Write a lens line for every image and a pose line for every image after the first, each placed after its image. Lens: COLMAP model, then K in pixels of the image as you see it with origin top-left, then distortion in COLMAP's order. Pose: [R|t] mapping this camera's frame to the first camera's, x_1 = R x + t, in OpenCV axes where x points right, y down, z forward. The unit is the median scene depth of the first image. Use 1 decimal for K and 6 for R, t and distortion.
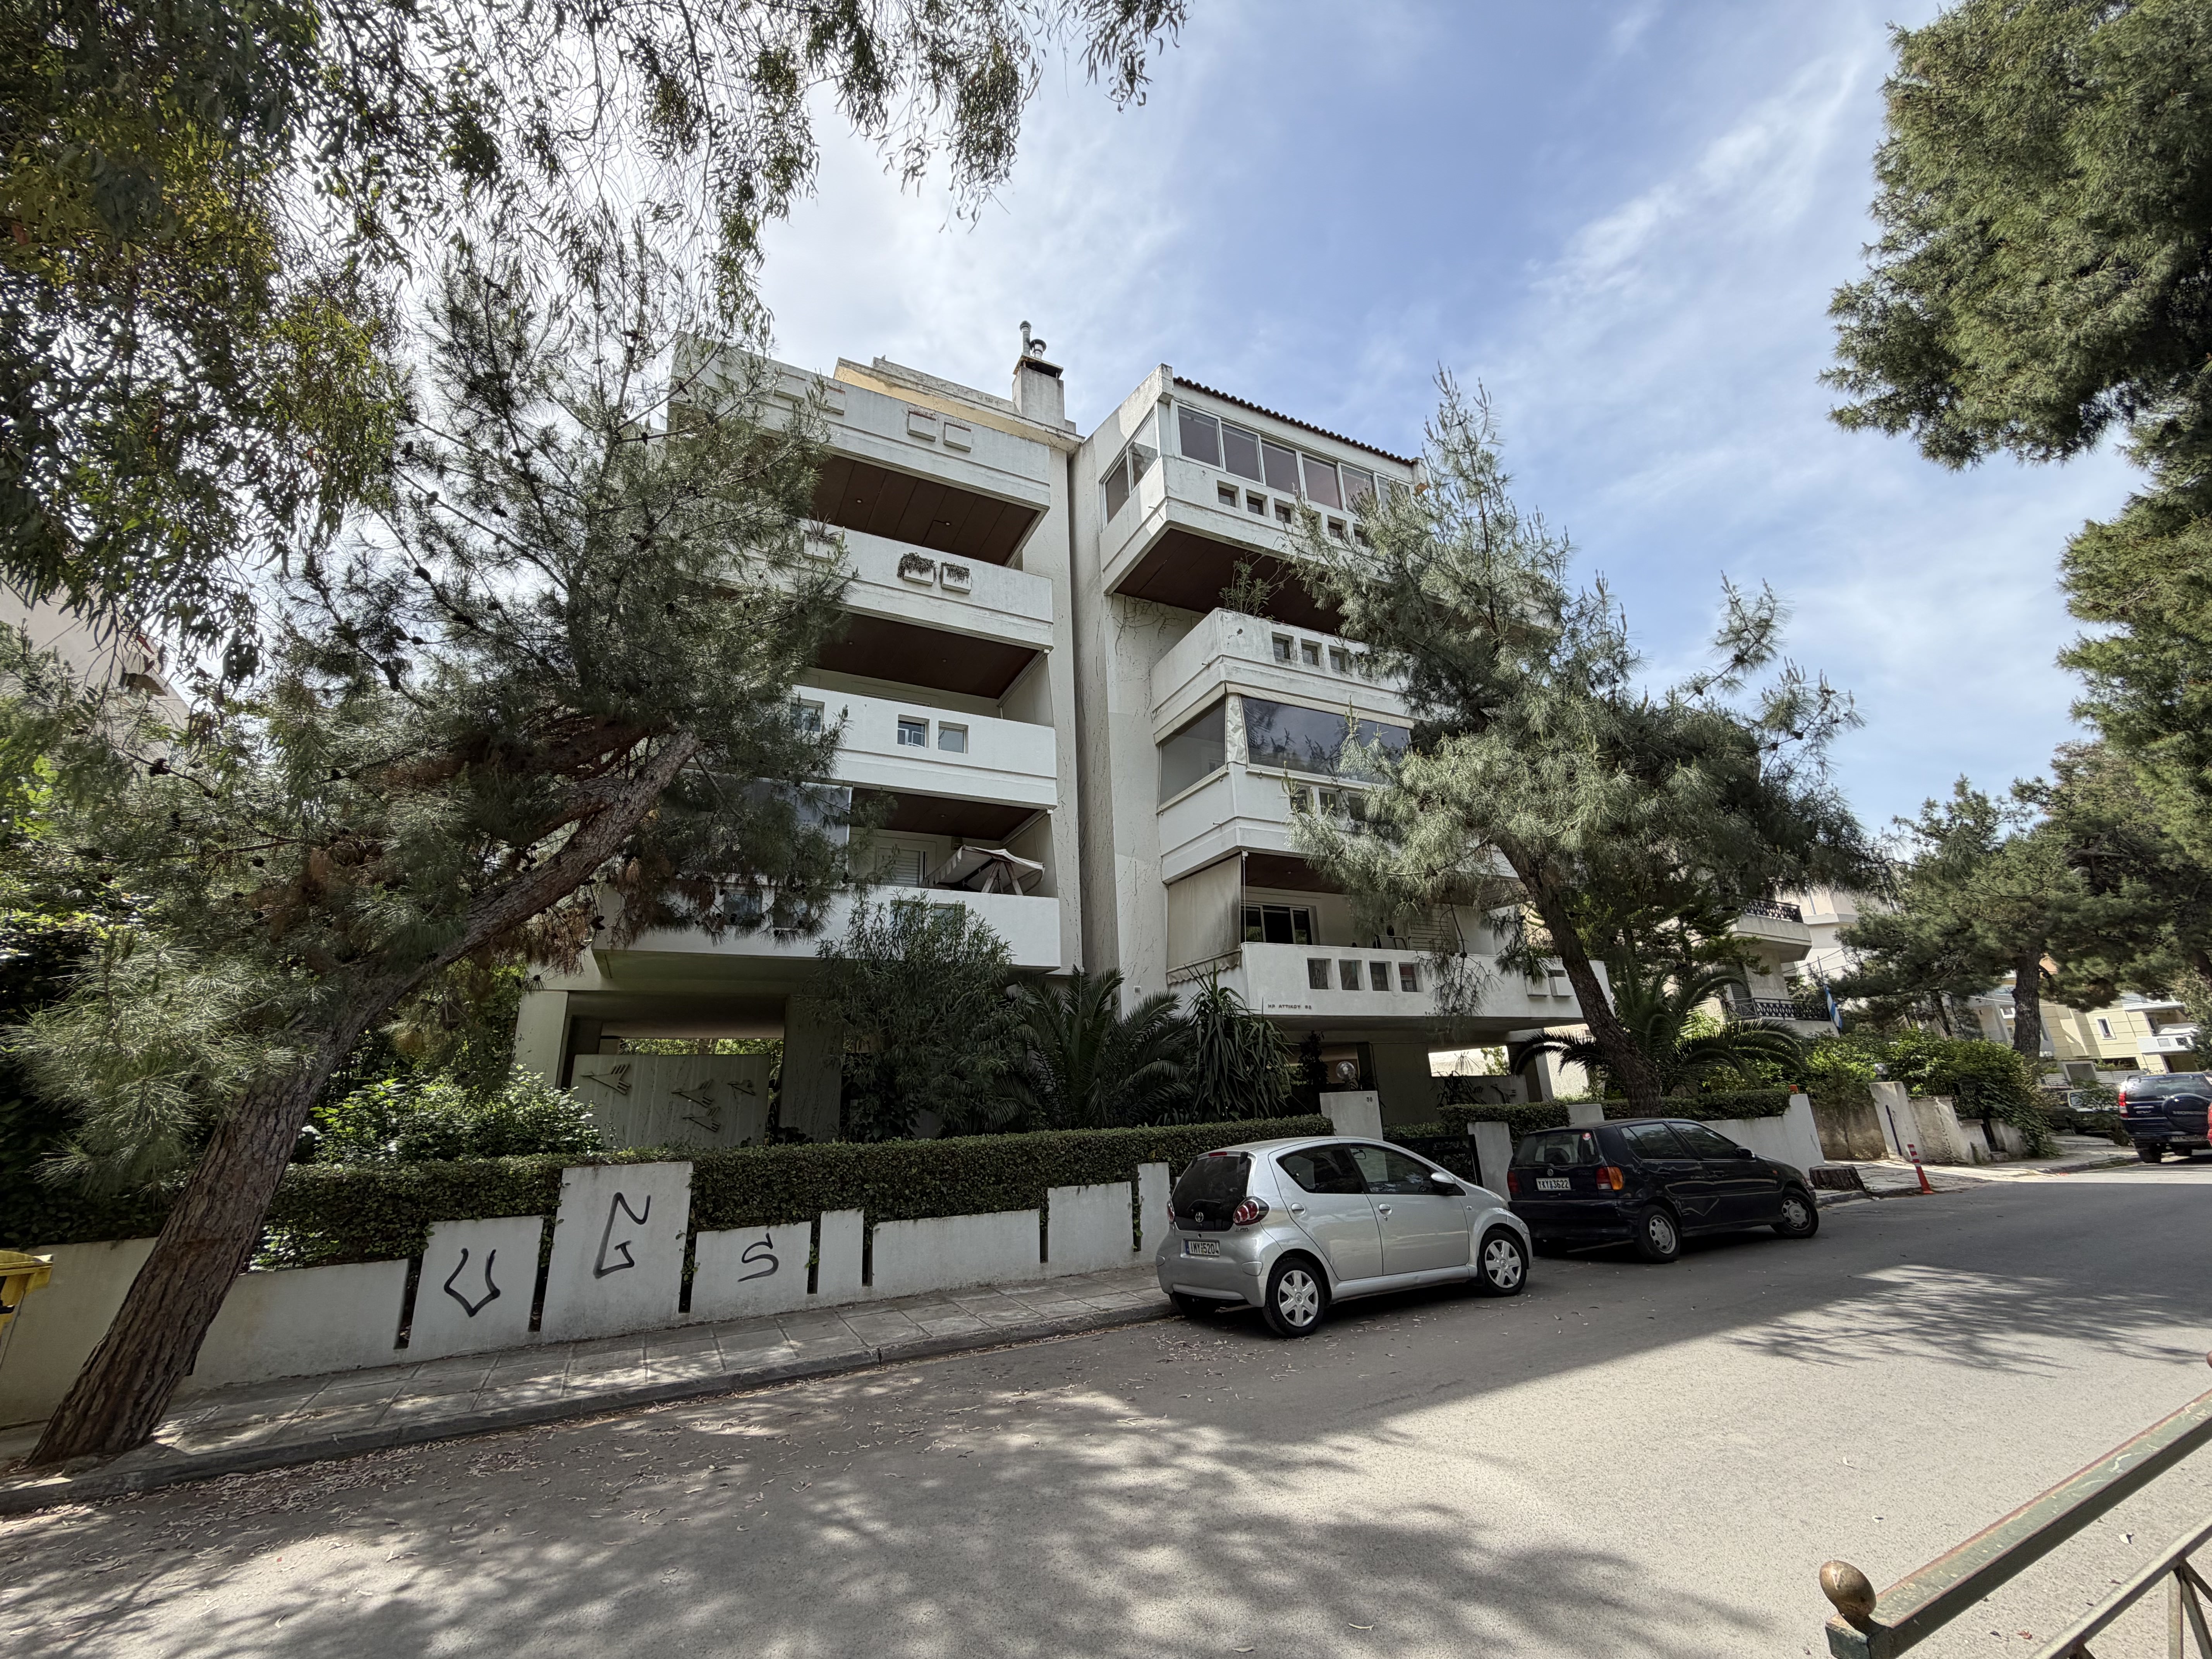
lens RADIAL K [[889.6, 0, 1110.0], [0, 889.6, 830.0], [0, 0, 1]] dist [0.000038, 0.000000]
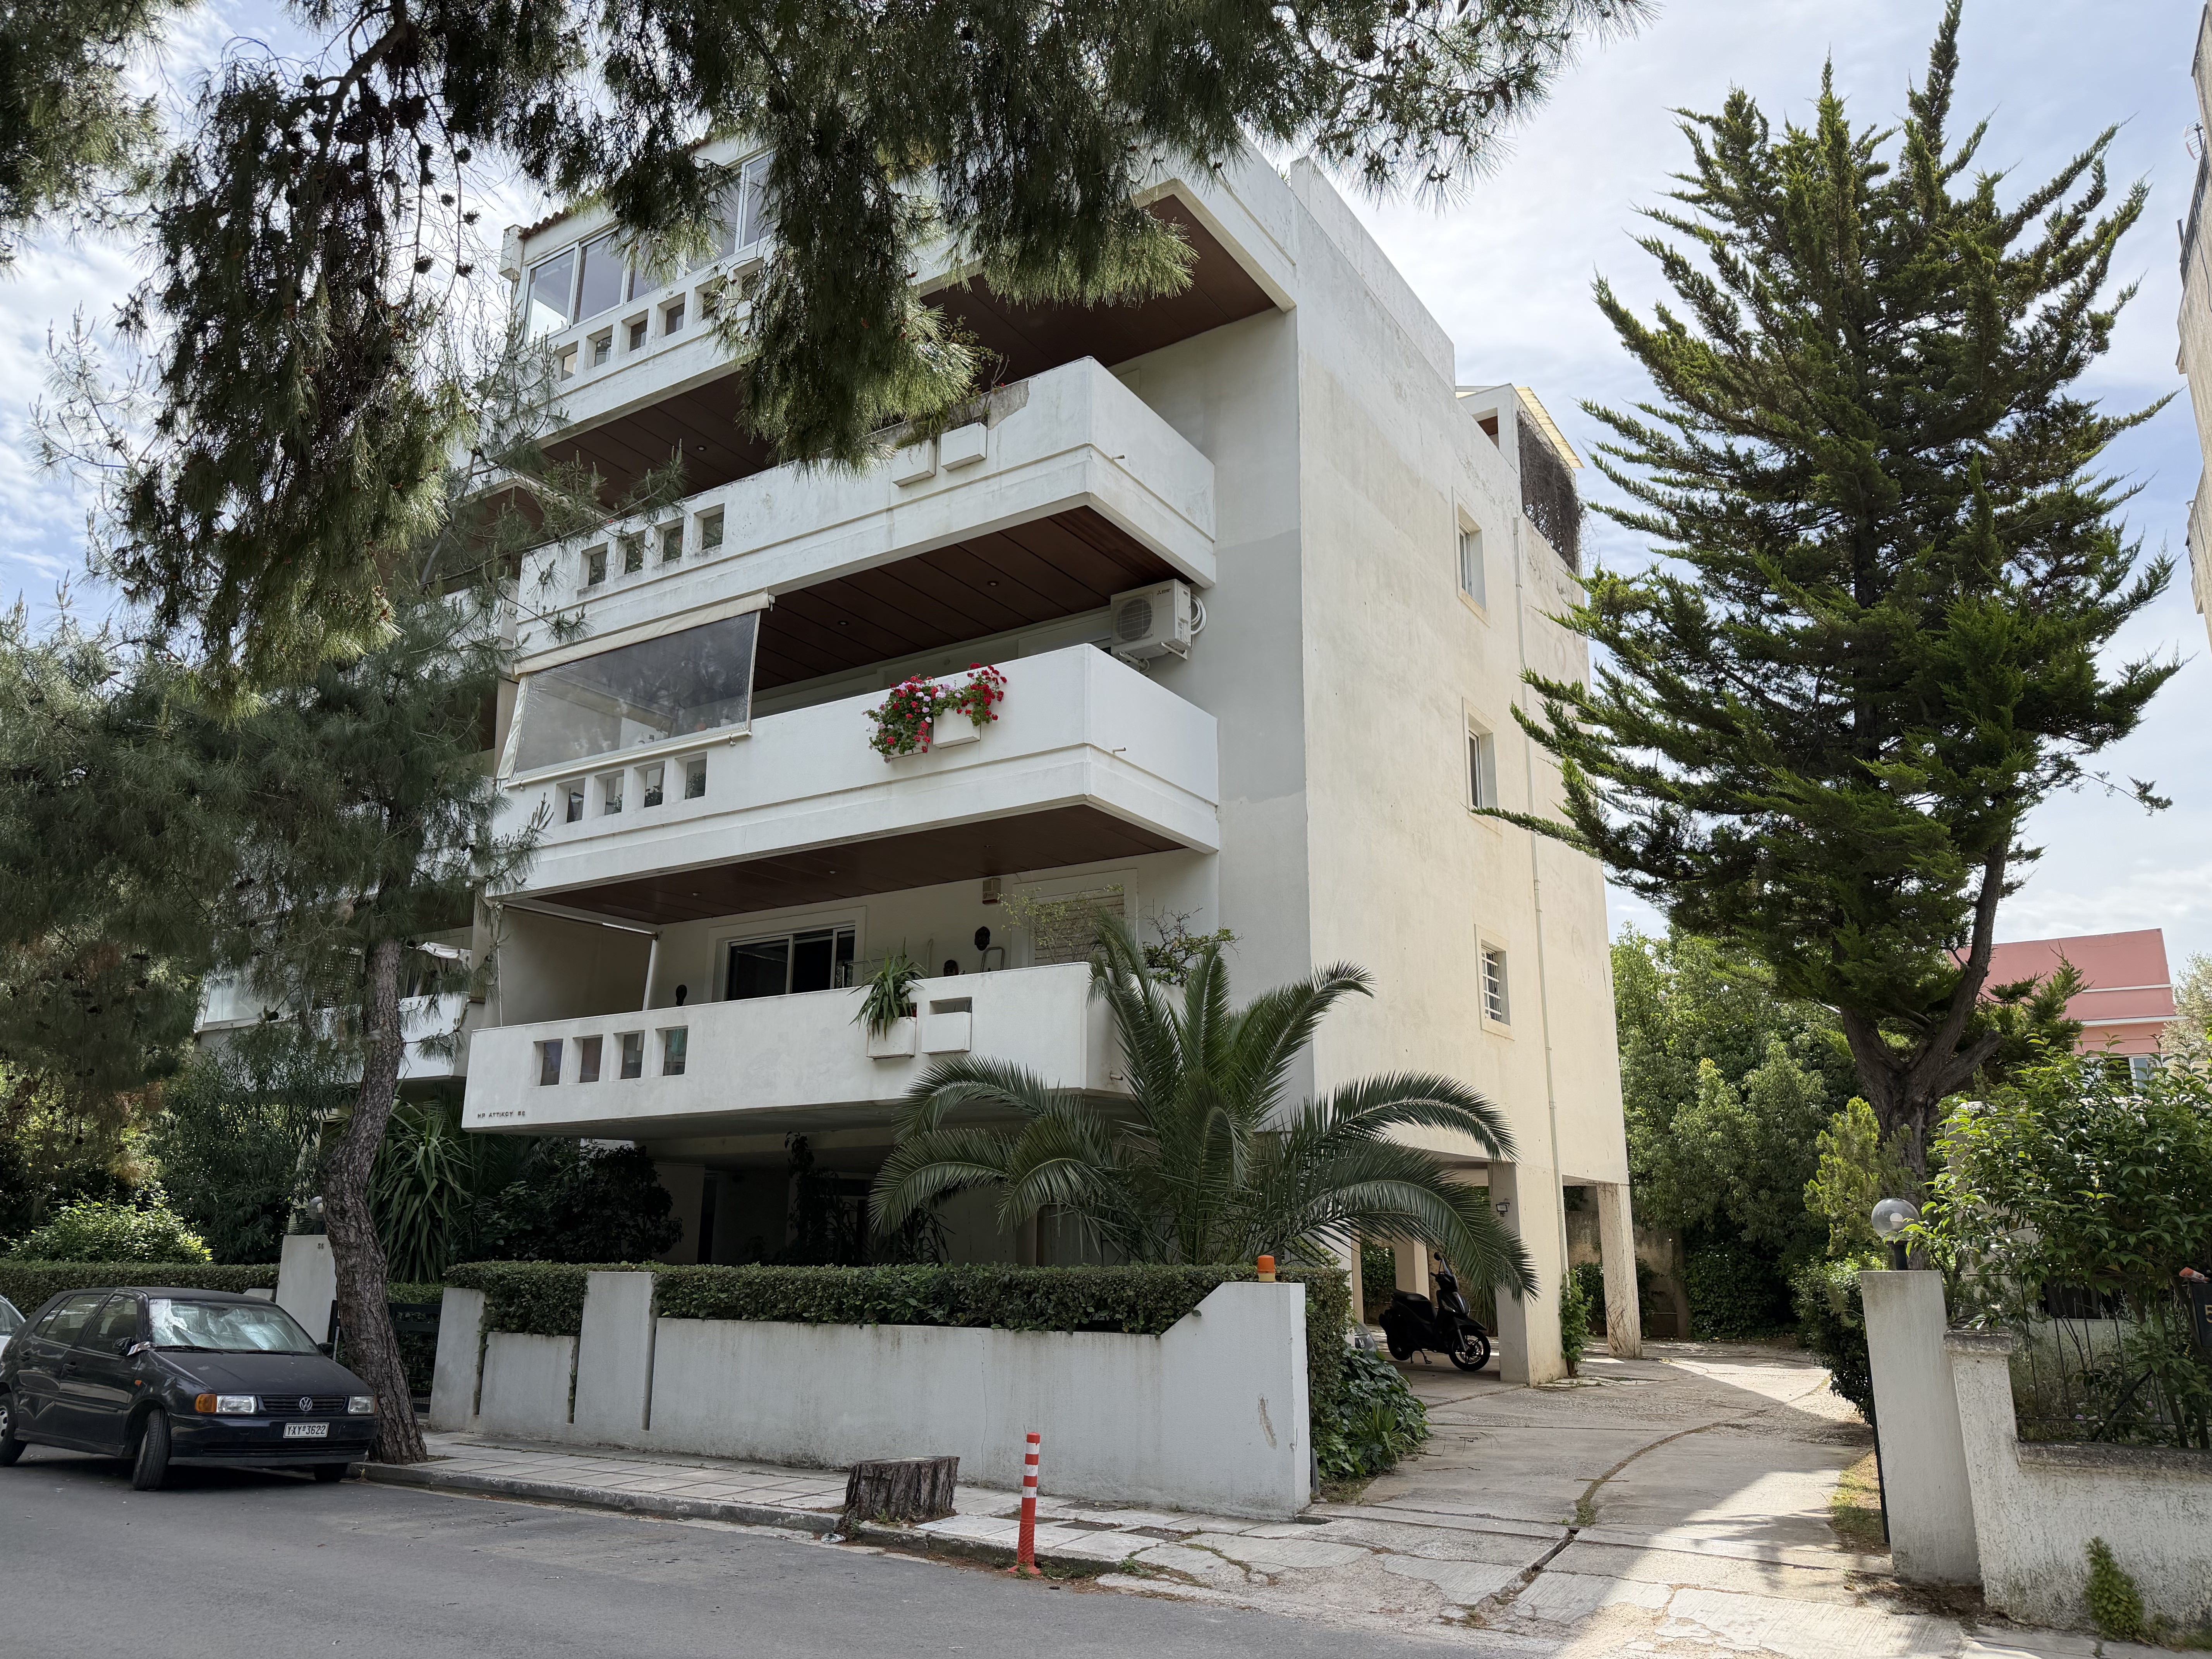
lens RADIAL K [[1565.1, 0, 1108.4], [0, 1565.1, 828.5], [0, 0, 1]] dist [0.006998, 0.001293]
pose [[0.510066, -0.178855, -0.841335, 1.462197], [0.235010, 0.969903, -0.063710, 0.161459], [0.827408, -0.165226, 0.536747, 0.720539]]
